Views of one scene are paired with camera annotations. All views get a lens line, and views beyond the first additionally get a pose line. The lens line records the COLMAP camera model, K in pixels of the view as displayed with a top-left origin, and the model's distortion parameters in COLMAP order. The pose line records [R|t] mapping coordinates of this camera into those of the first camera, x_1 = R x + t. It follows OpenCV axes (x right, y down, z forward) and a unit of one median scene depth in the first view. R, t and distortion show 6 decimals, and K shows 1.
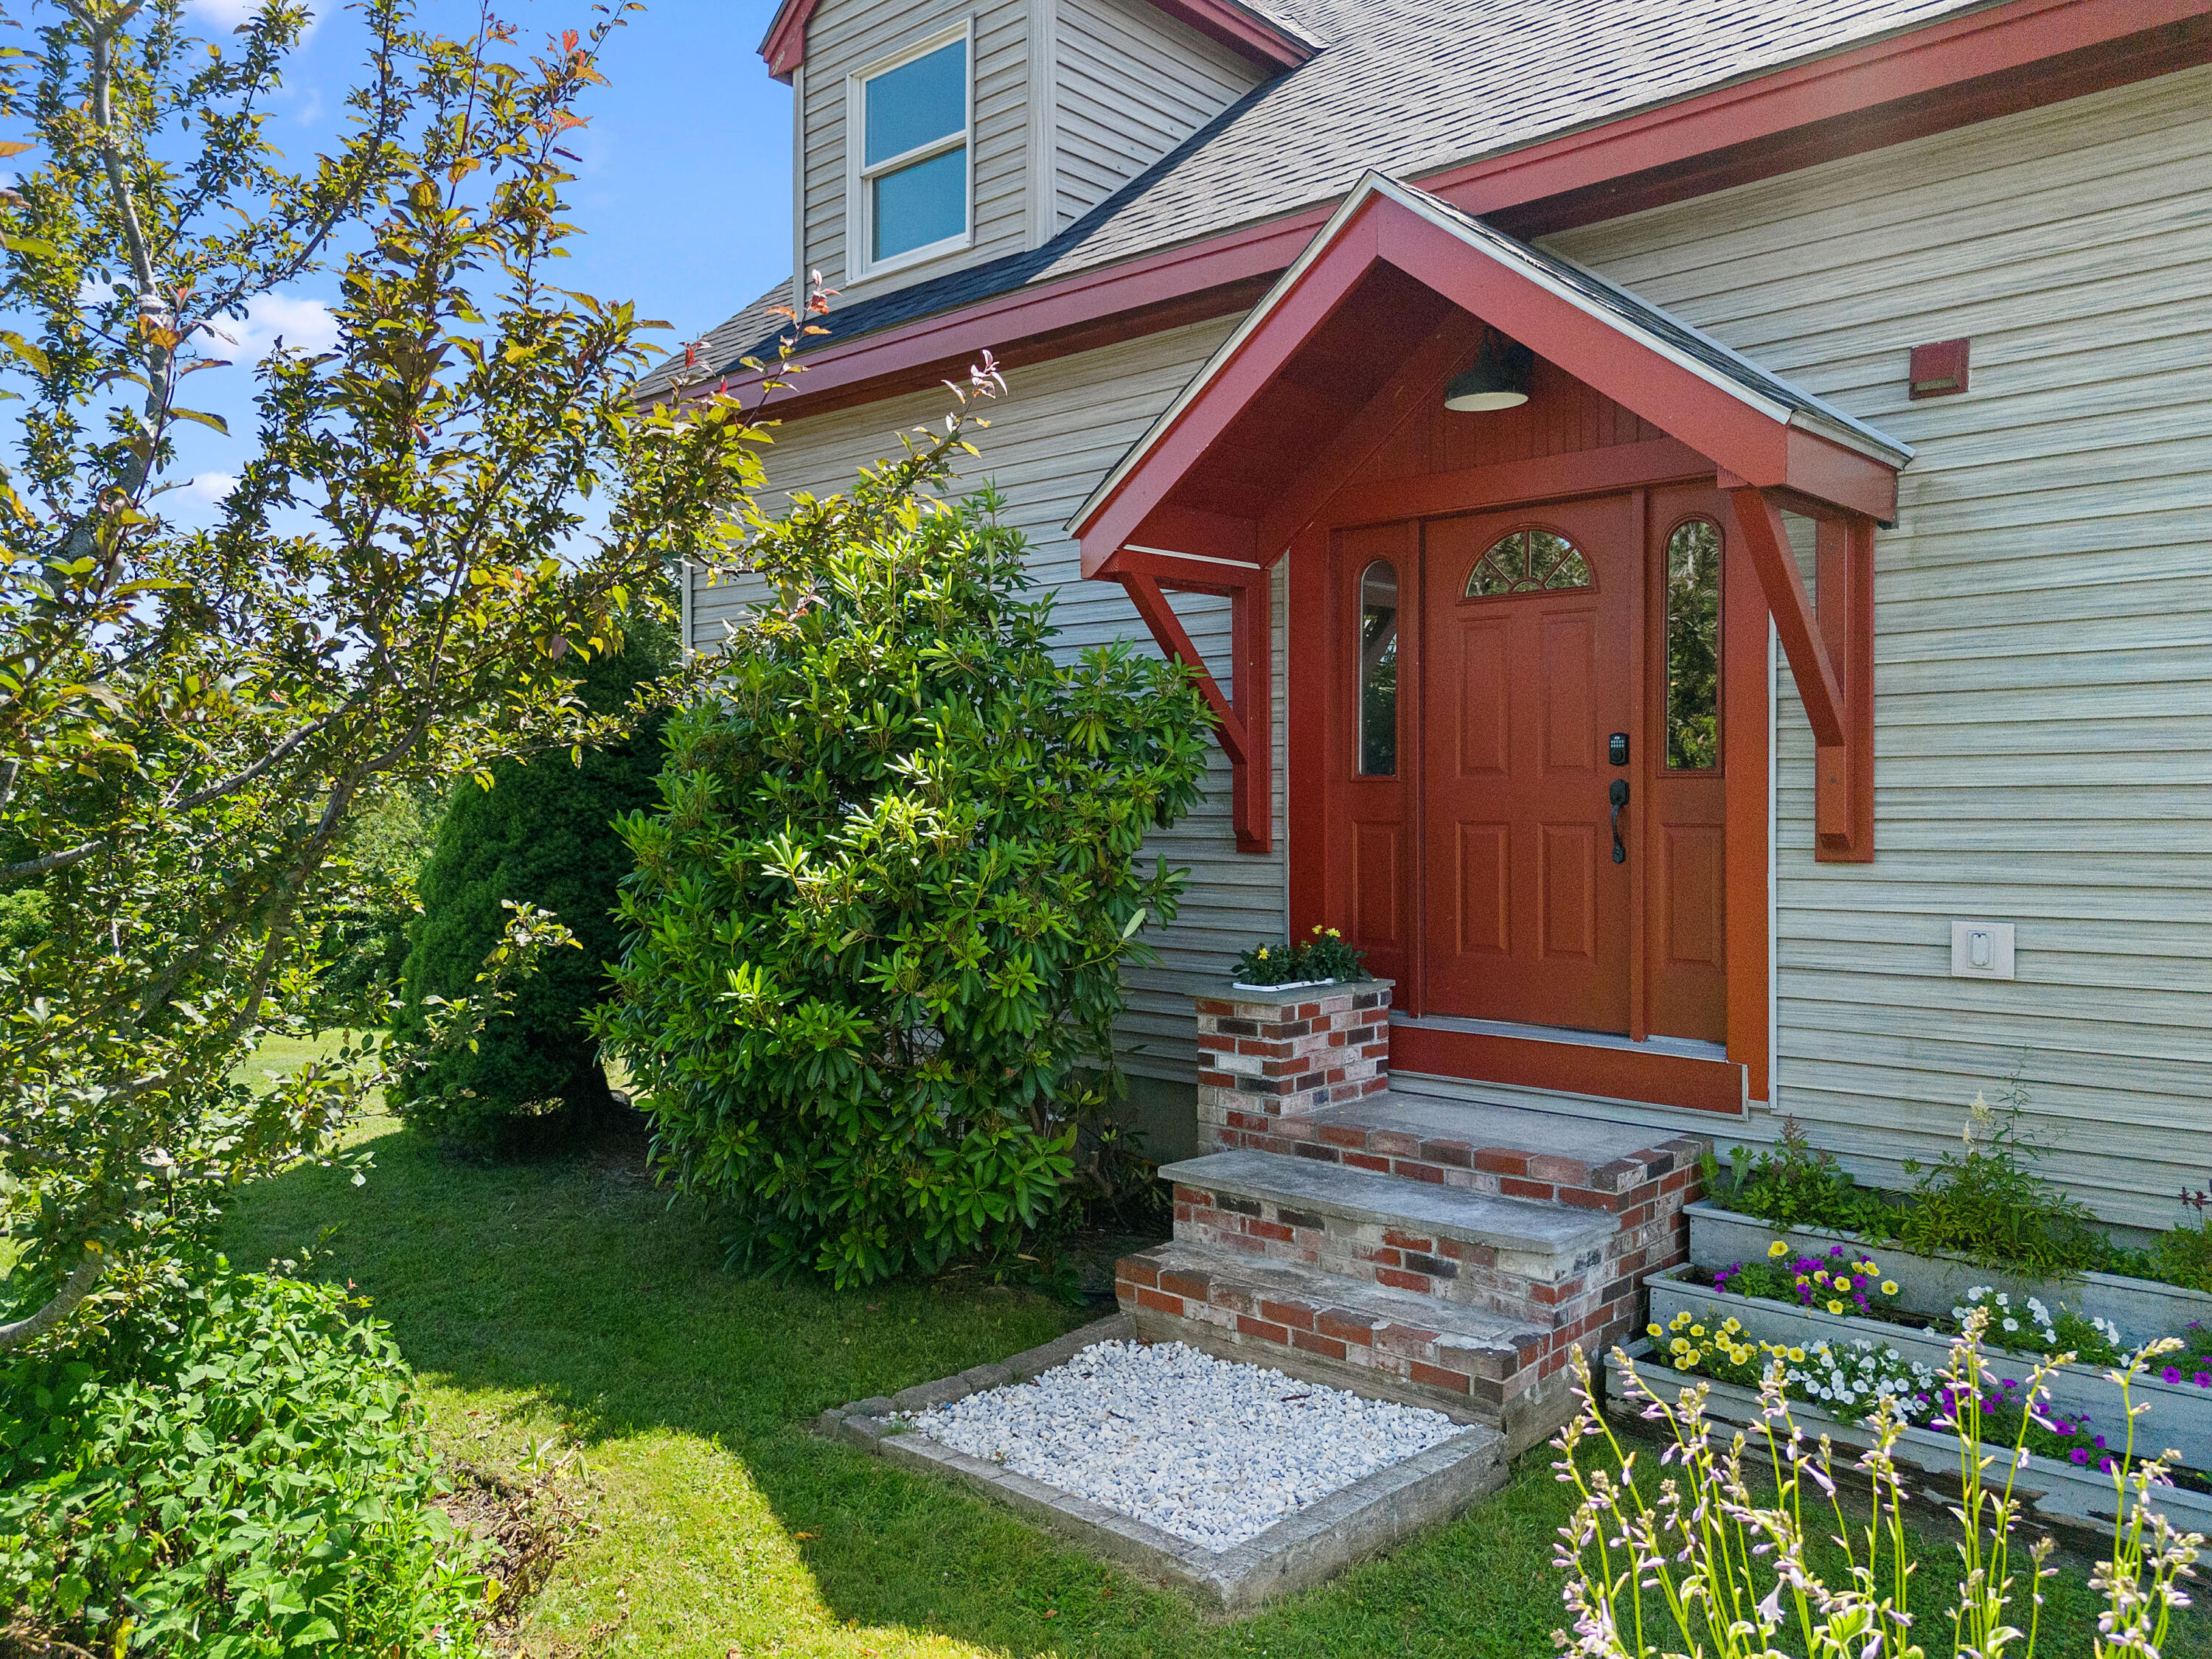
lens RADIAL K [[1664.2, 0, 1113.1], [0, 1664.2, 846.2], [0, 0, 1]] dist [0.070827, -0.064635]
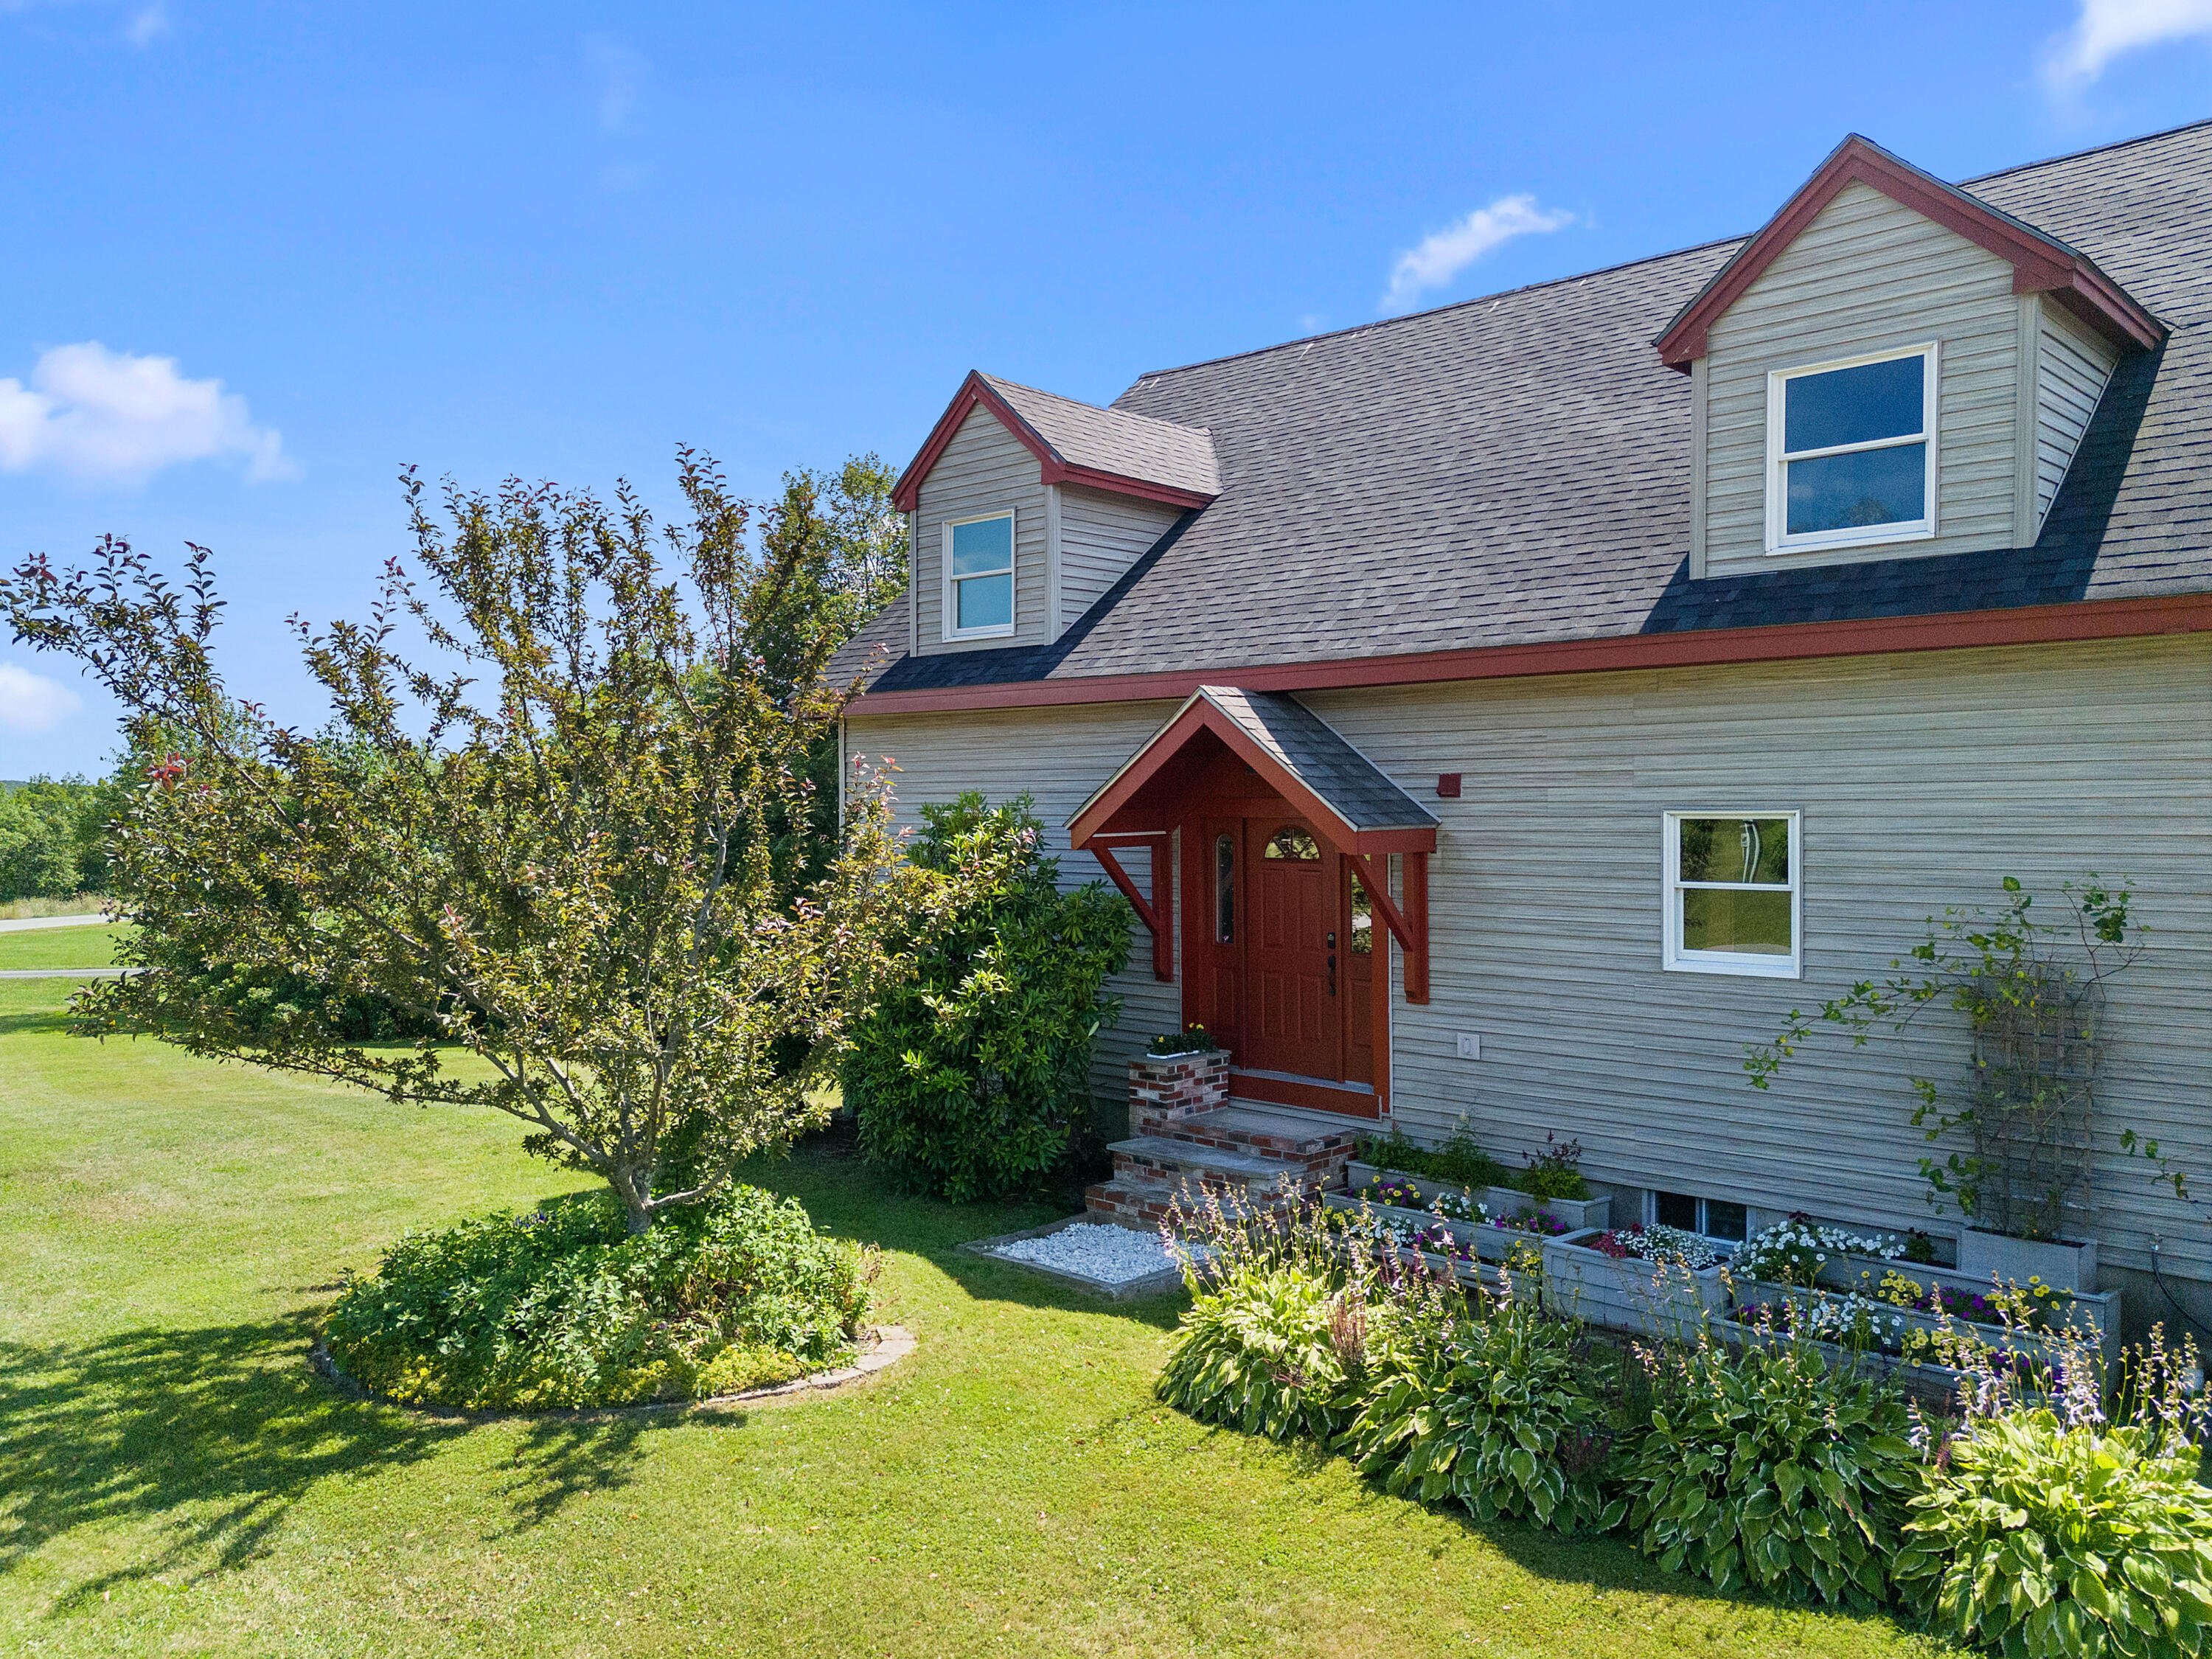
lens RADIAL K [[1664.2, 0, 1102.6], [0, 1664.2, 835.3], [0, 0, 1]] dist [0.070827, -0.064635]
pose [[0.999741, -0.002462, -0.022631, 0.072261], [0.002314, 0.999976, -0.006547, -0.187292], [0.022647, 0.006493, 0.999722, -1.128549]]
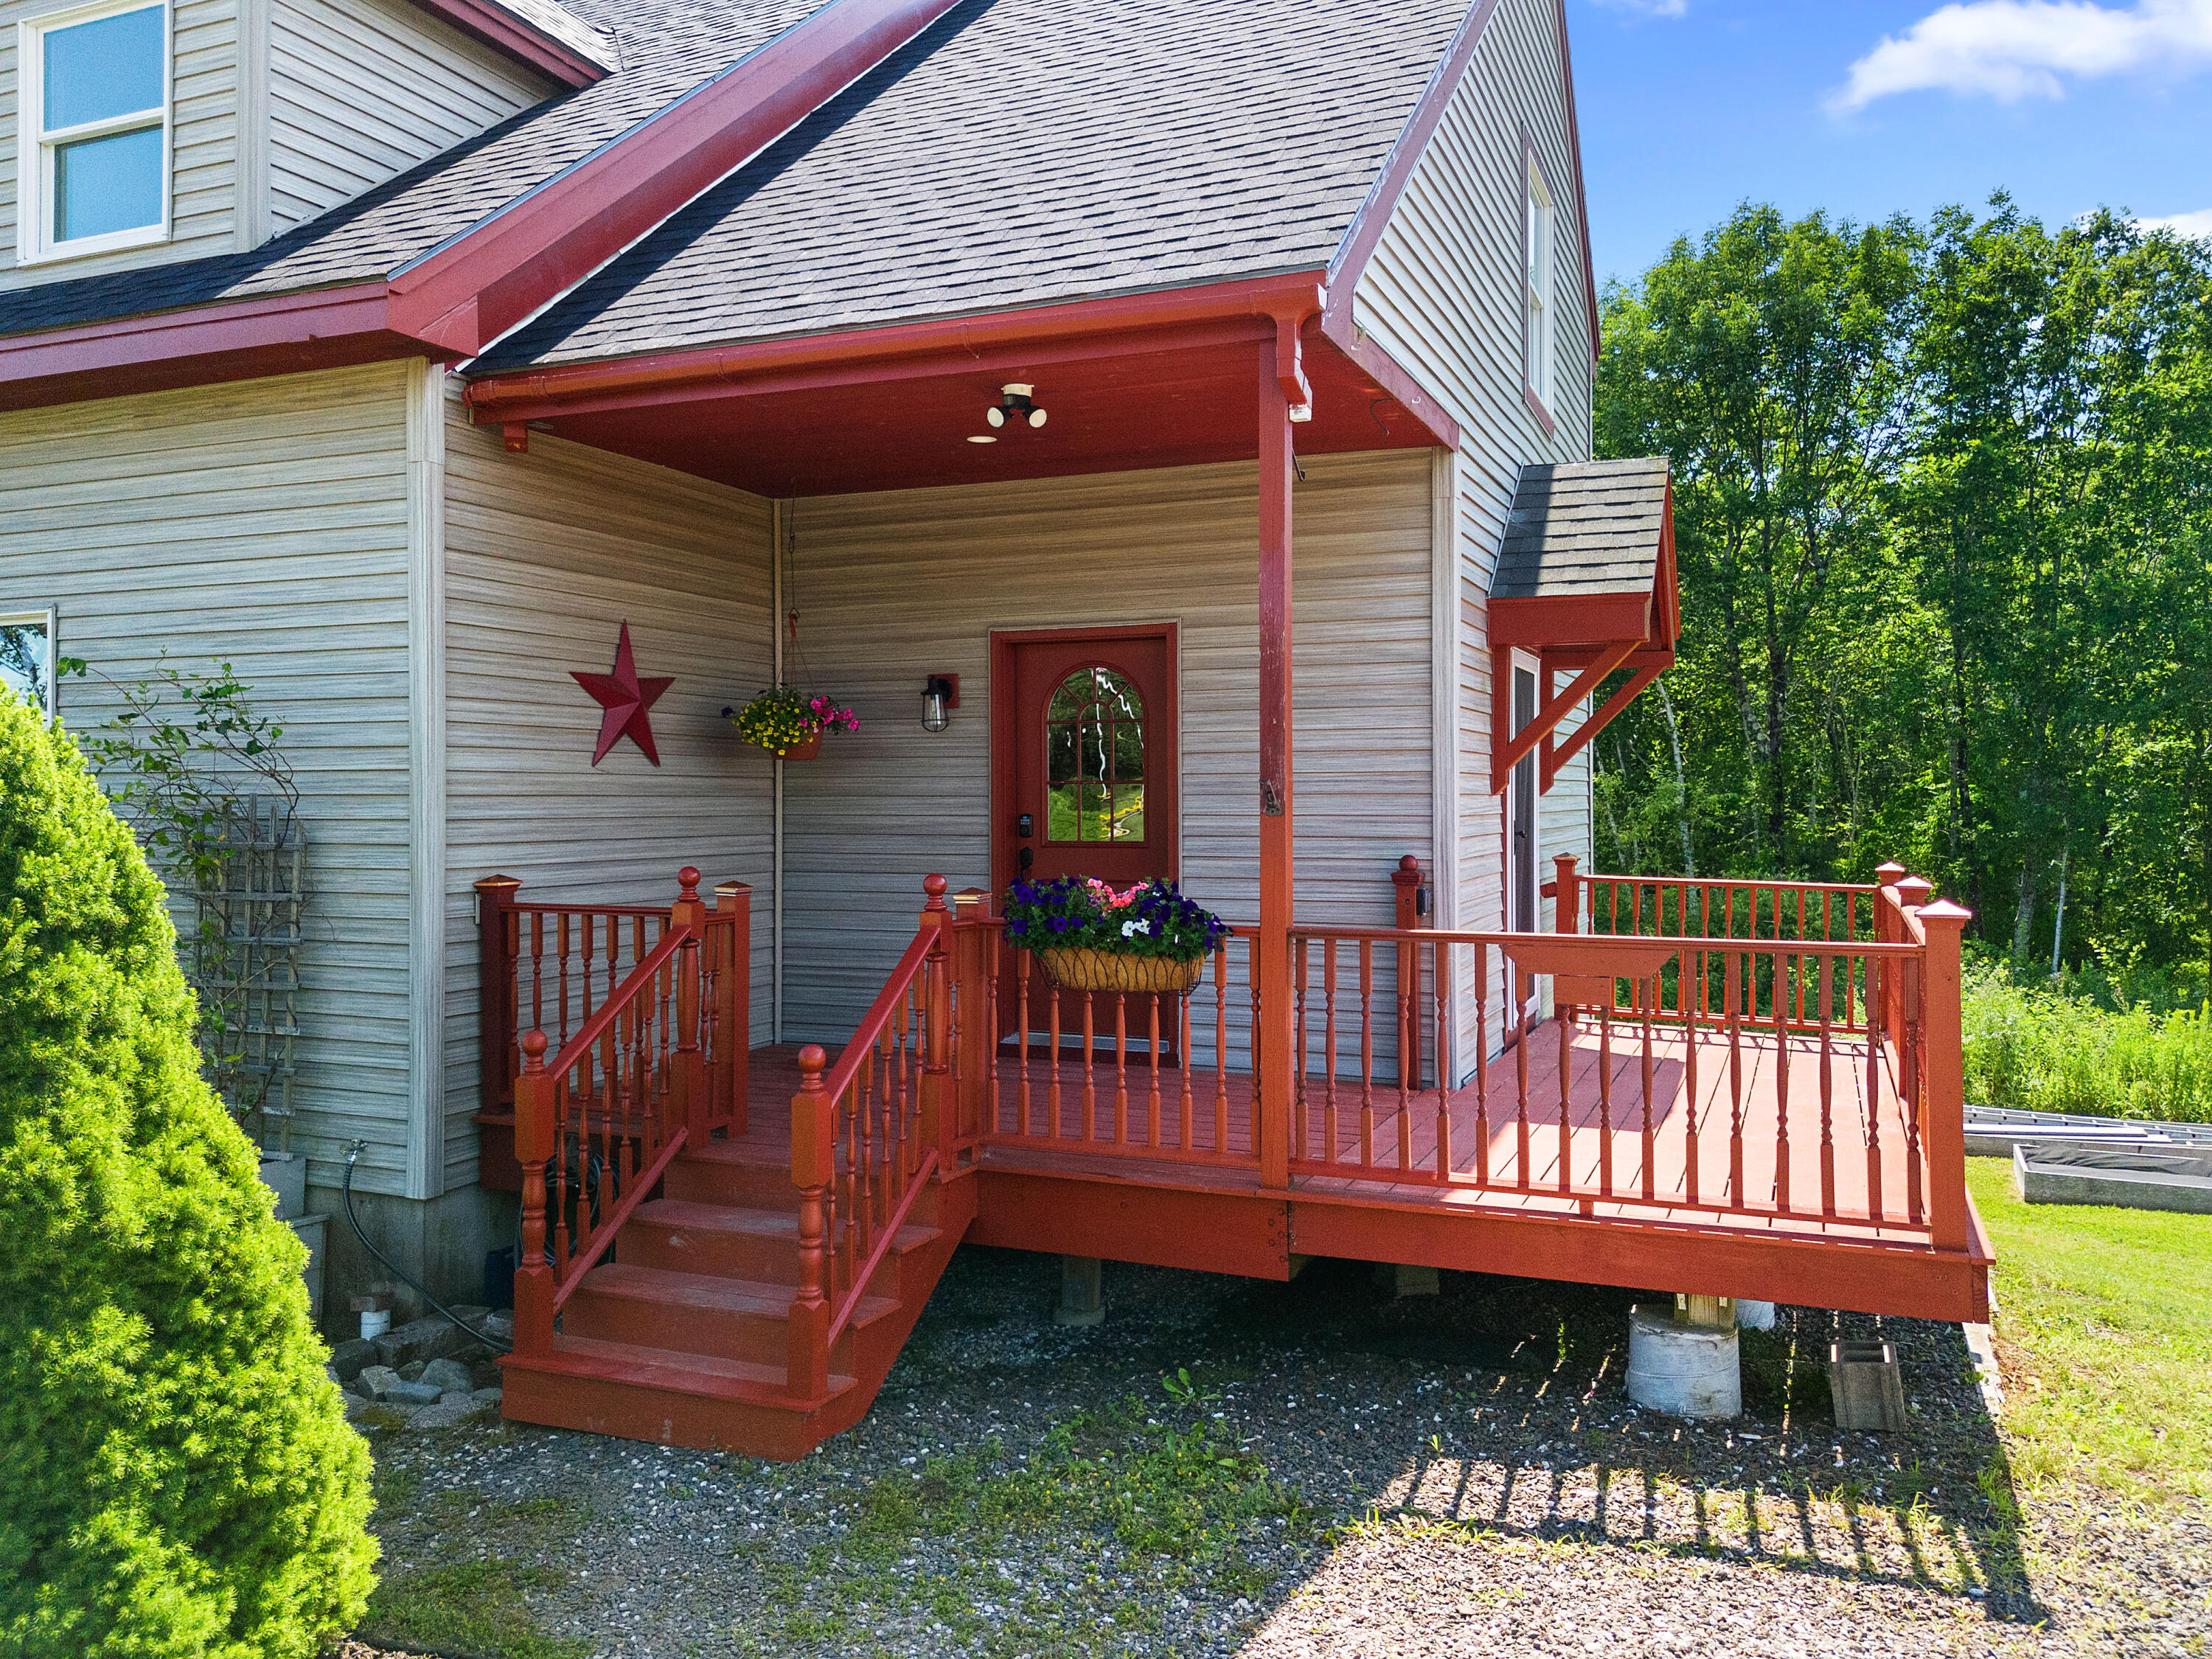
lens RADIAL K [[1664.2, 0, 1120.4], [0, 1664.2, 794.6], [0, 0, 1]] dist [0.070827, -0.064635]
pose [[0.943570, 0.004509, 0.331142, 1.100851], [0.004705, 0.999624, -0.027019, -0.040959], [-0.331139, 0.027052, 0.943194, -0.864135]]
